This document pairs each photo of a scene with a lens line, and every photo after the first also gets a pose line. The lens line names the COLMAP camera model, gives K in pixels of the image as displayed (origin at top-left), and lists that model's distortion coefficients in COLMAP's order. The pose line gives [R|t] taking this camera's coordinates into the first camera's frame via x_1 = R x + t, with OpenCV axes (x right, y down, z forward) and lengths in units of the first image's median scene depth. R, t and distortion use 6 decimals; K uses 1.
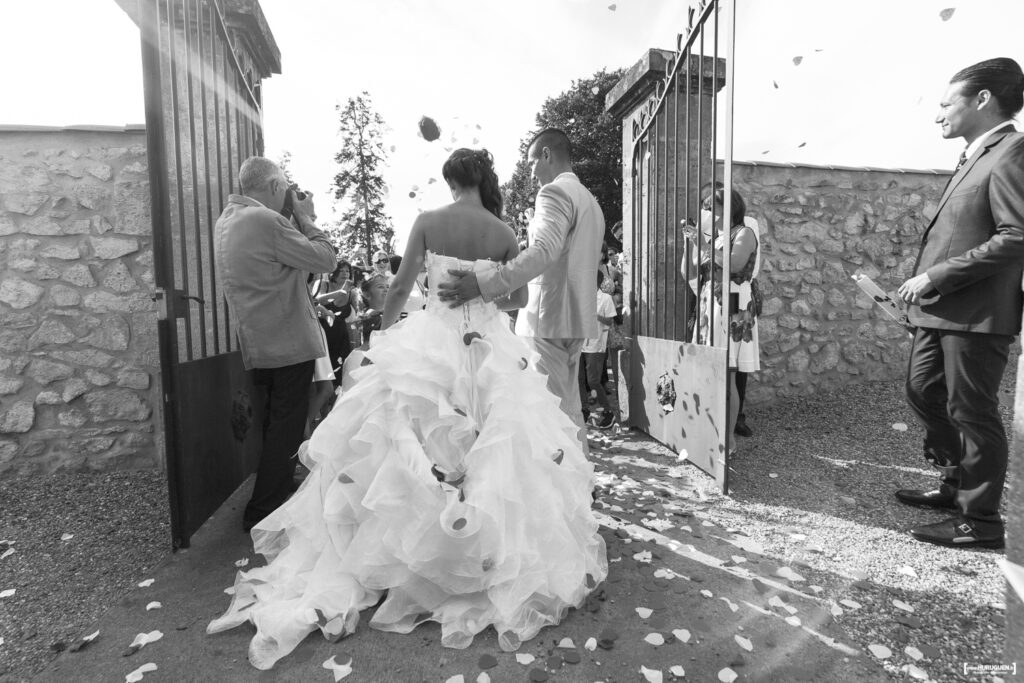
lens RADIAL K [[490.9, 0, 511.9], [0, 490.9, 353.8], [0, 0, 1]] dist [0.001555, -0.000745]
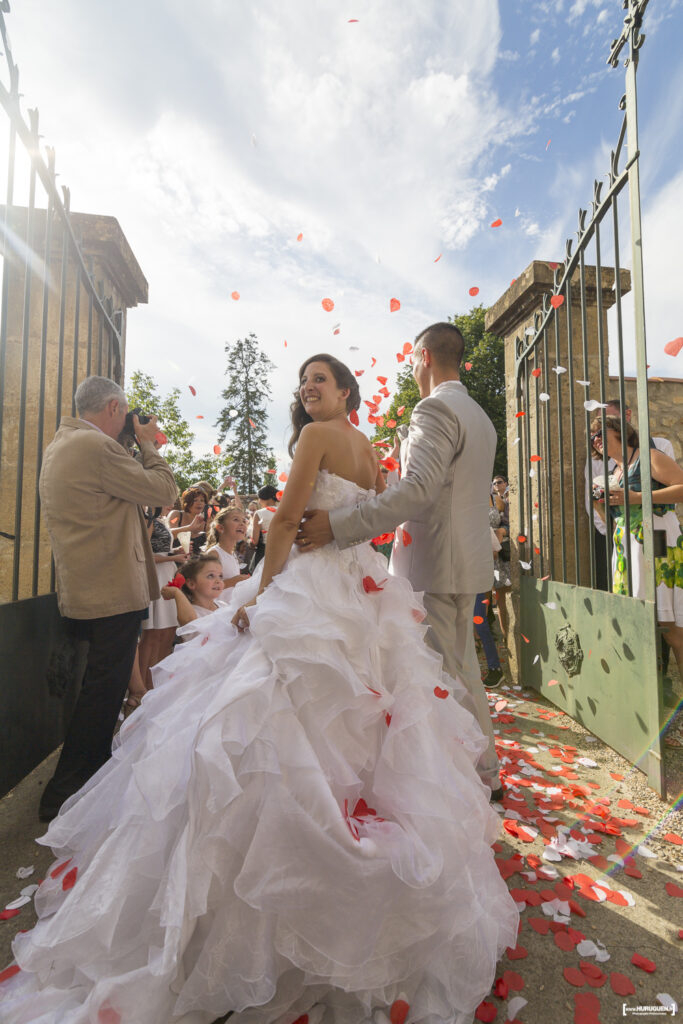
lens RADIAL K [[490.9, 0, 342.9], [0, 490.9, 519.2], [0, 0, 1]] dist [0.001555, -0.000745]
pose [[0.995354, 0.004086, -0.096199, 0.016277], [-0.016214, 0.991945, -0.125630, -0.023041], [0.094911, 0.126606, 0.987402, 0.115876]]
